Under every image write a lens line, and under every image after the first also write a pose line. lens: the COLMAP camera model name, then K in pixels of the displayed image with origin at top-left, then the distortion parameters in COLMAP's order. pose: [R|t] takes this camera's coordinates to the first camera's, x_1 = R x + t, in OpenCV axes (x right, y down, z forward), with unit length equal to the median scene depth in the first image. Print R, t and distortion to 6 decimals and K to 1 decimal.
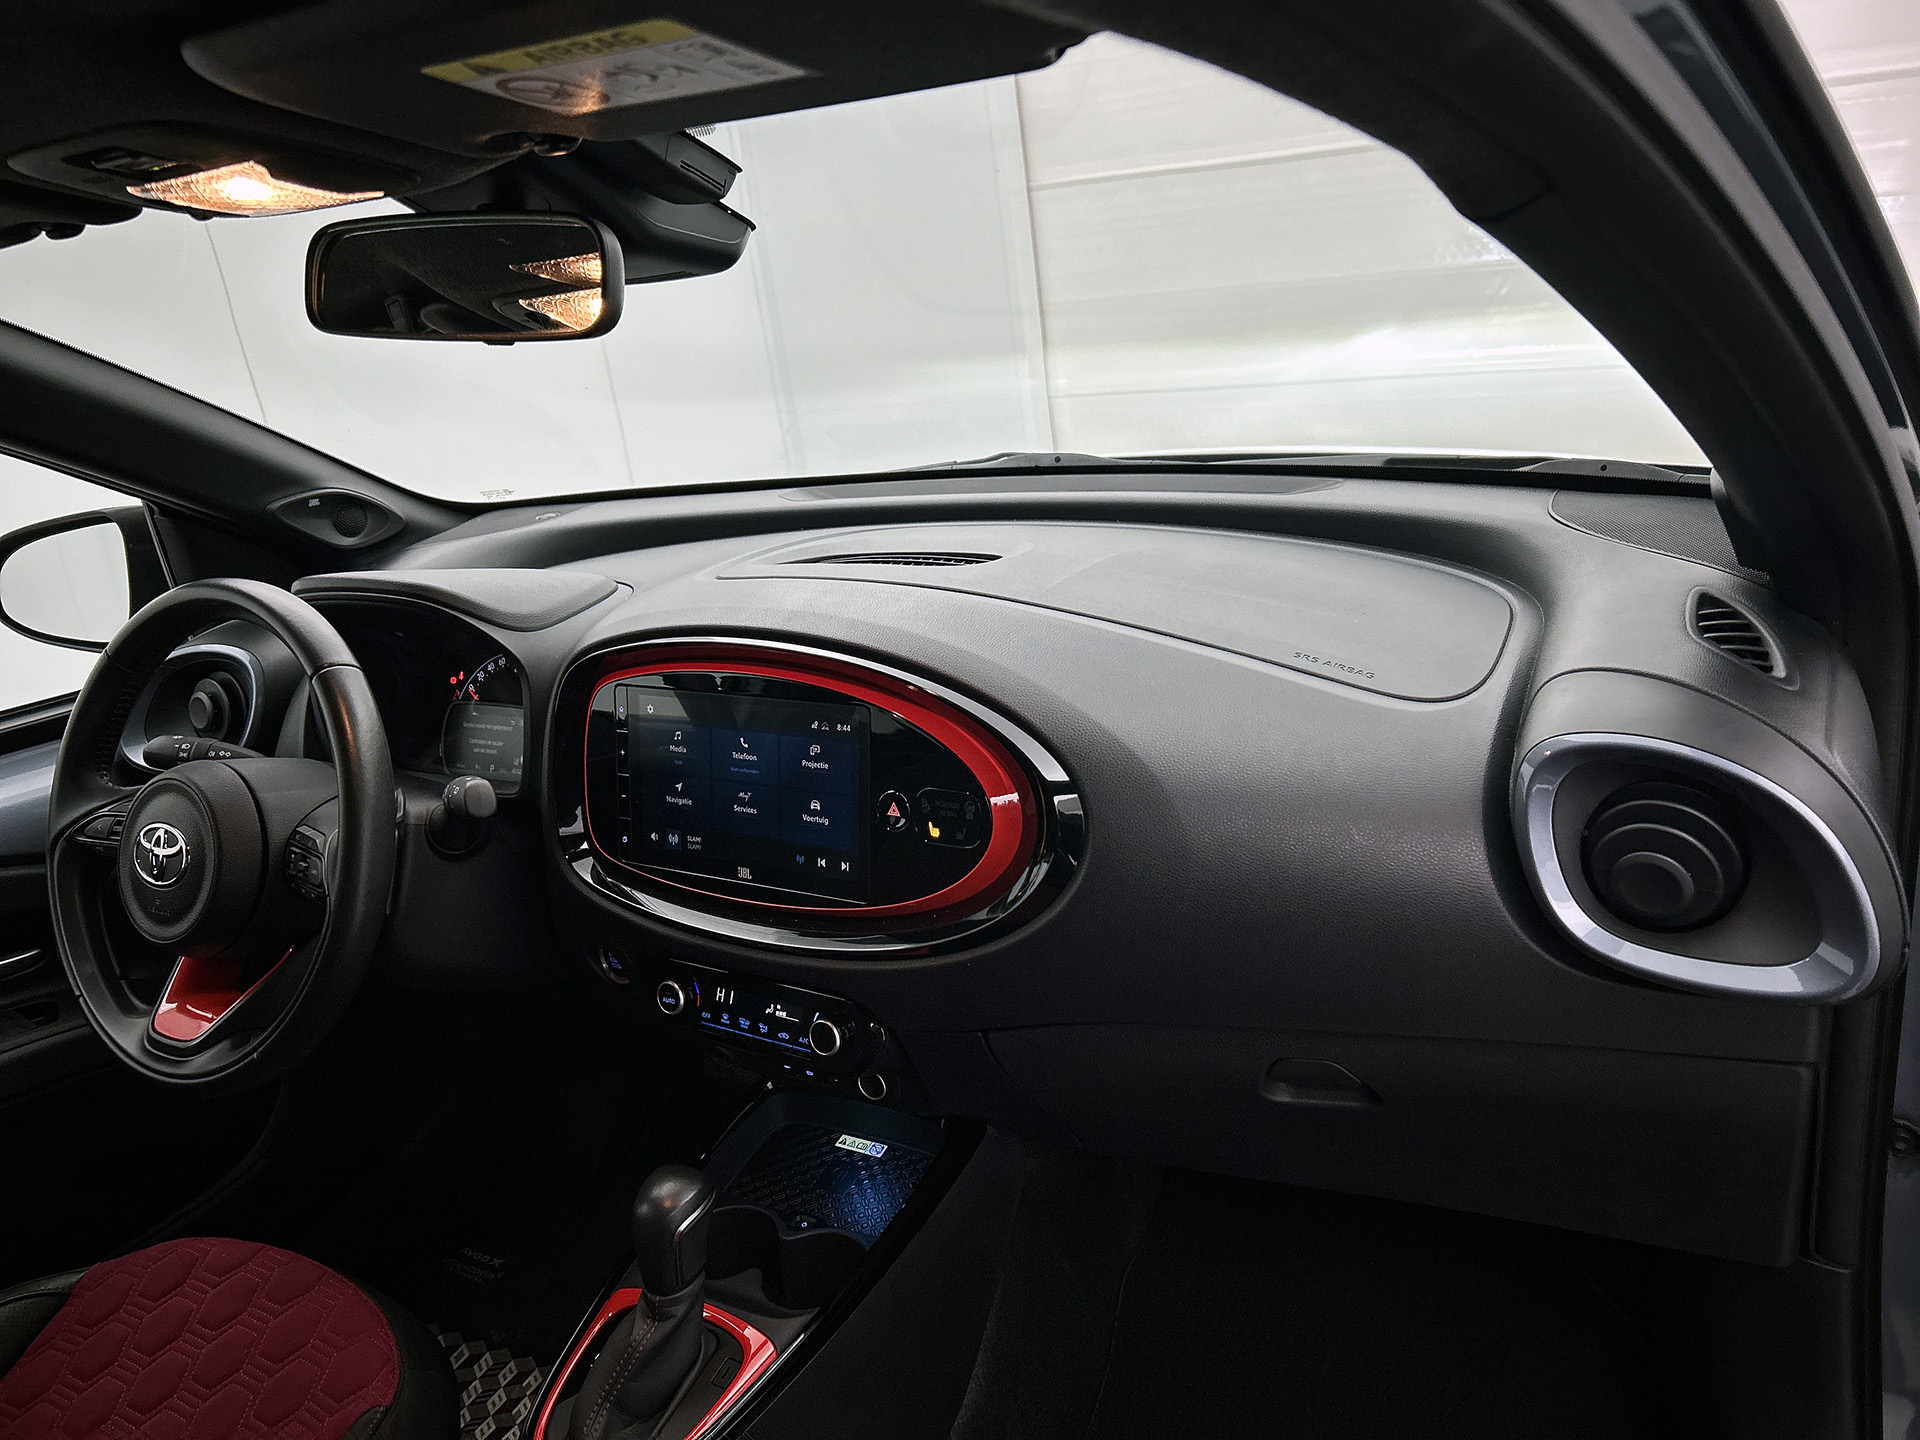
lens RADIAL K [[1471.4, 0, 948.4], [0, 1471.4, 707.3], [0, 0, 1]] dist [0.045413, -0.059398]
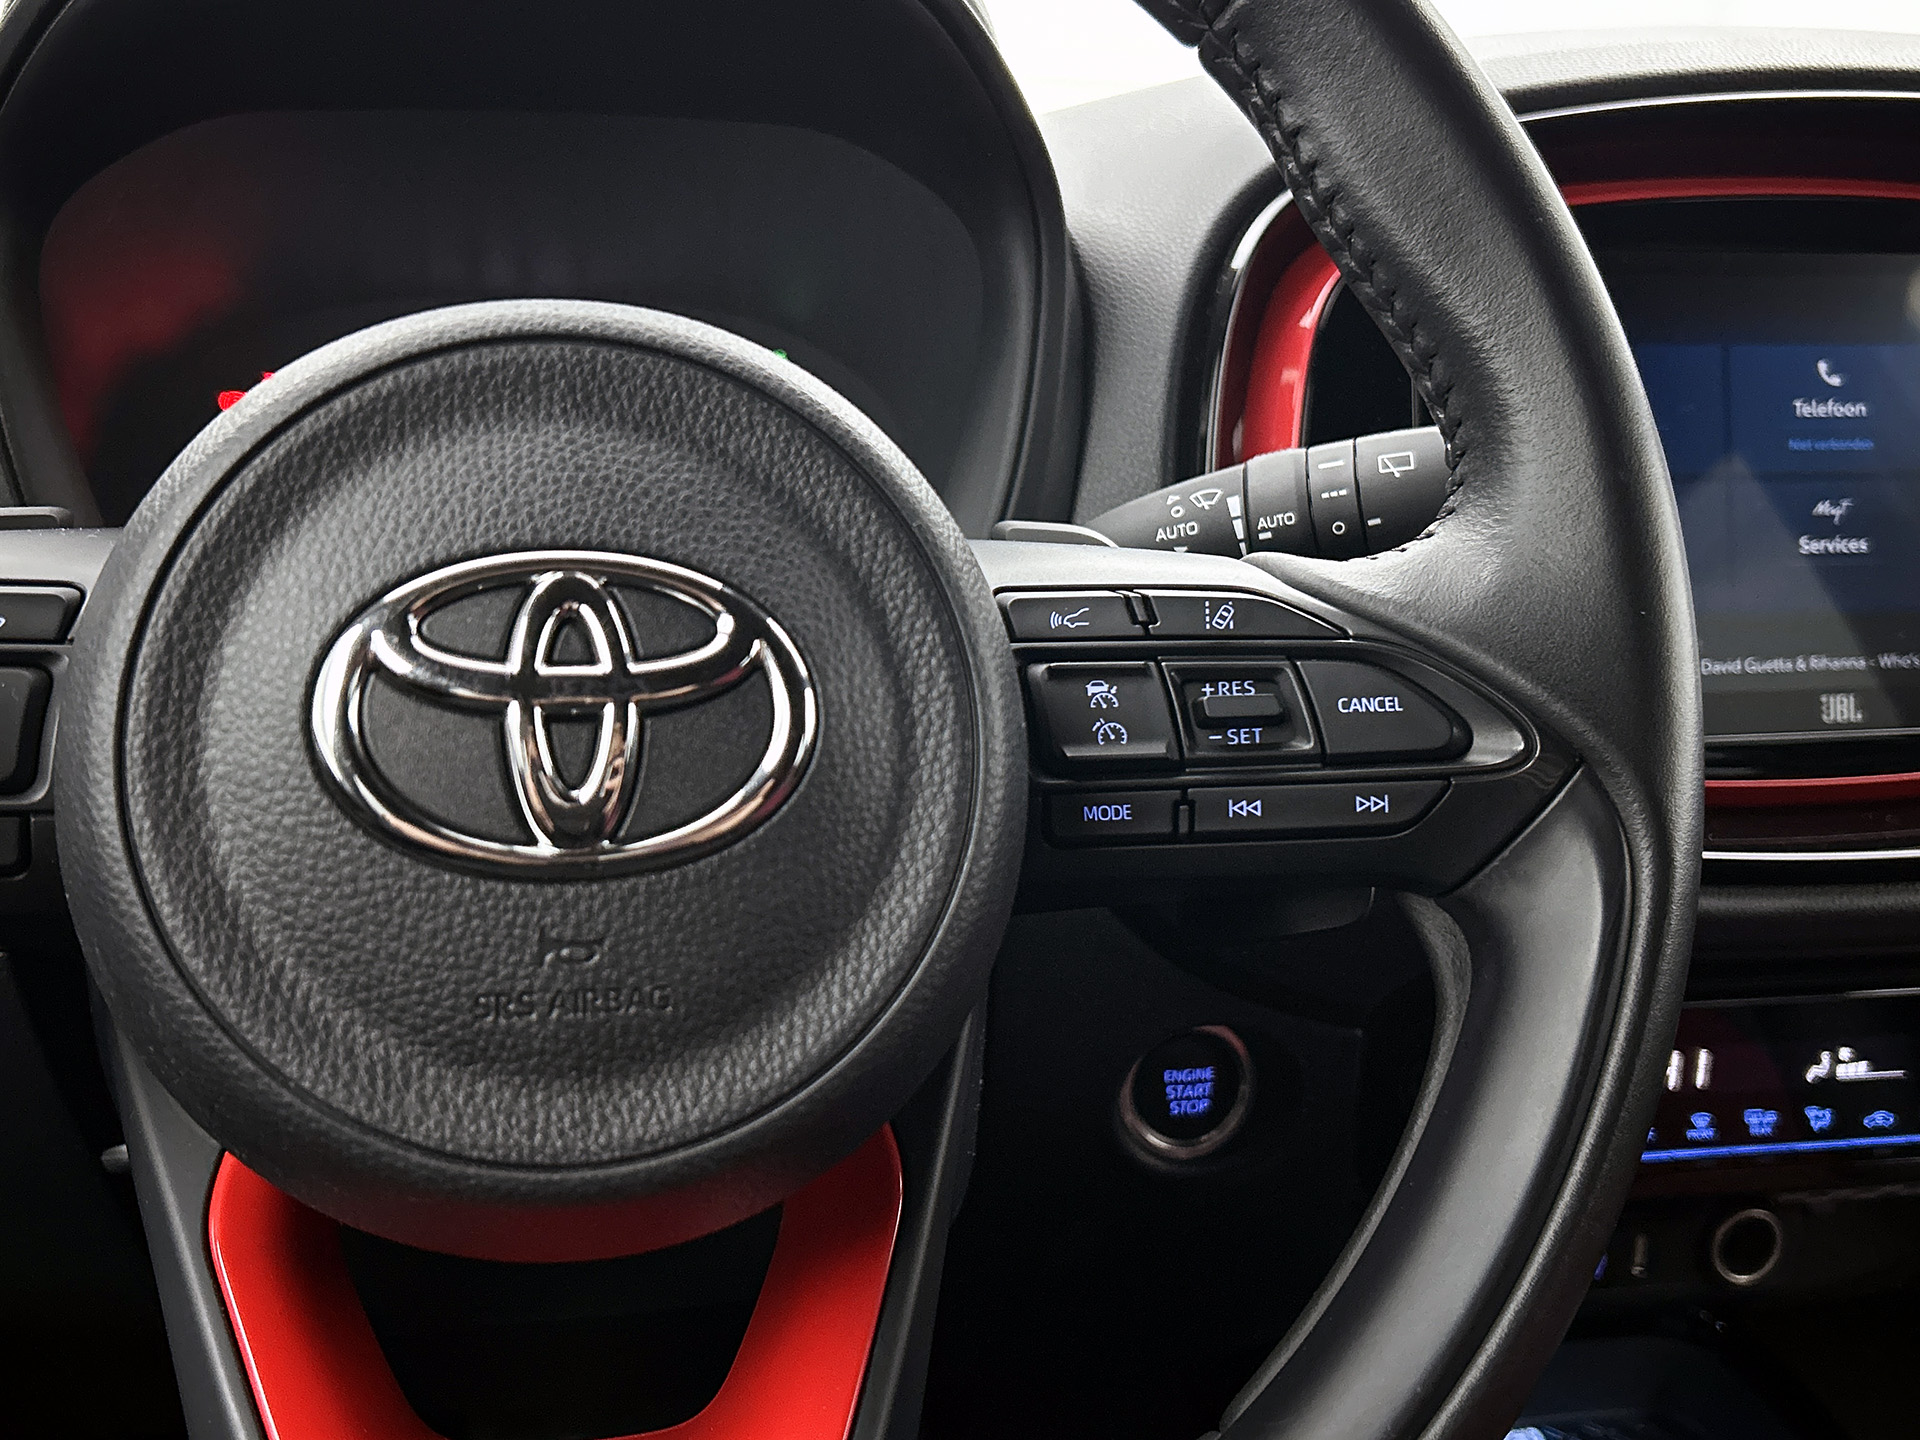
lens RADIAL K [[1918.0, 0, 952.0], [0, 1918.0, 733.8], [0, 0, 1]] dist [0.046099, 0.000000]
pose [[0.723546, -0.040011, 0.689115, -0.648514], [0.115608, 0.991242, -0.063832, 0.121964], [-0.680526, 0.125853, 0.721835, 0.771305]]
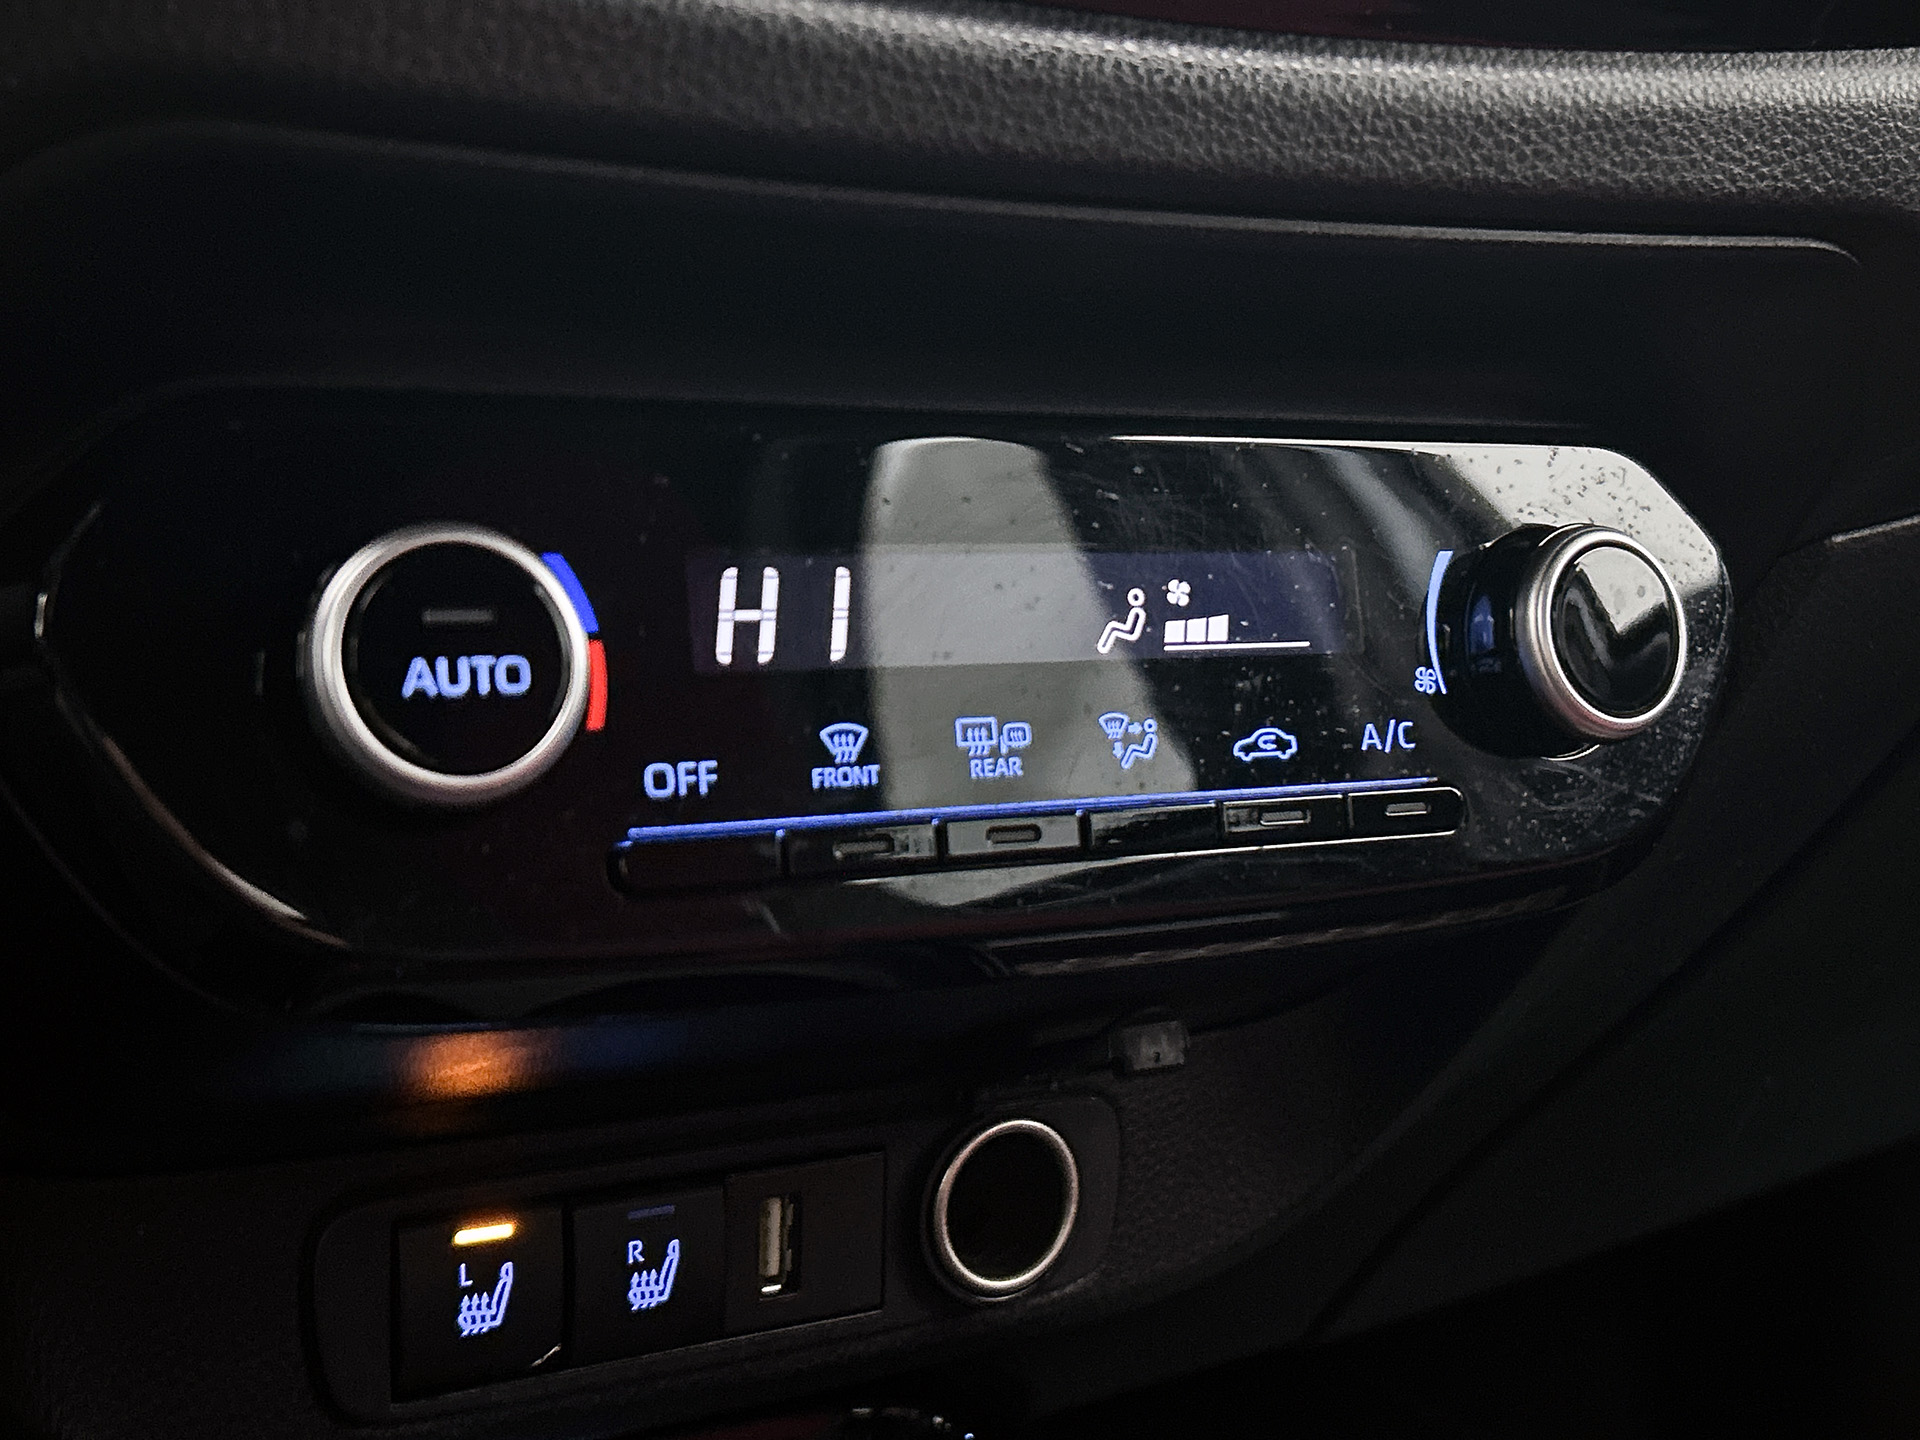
lens RADIAL K [[2414.3, 0, 961.8], [0, 2414.3, 709.5], [0, 0, 1]] dist [0.085835, 0.000000]
pose [[0.429725, 0.013979, 0.902852, -0.364707], [0.196617, 0.974440, -0.108670, 0.239085], [-0.881294, 0.224214, 0.415992, 0.910200]]
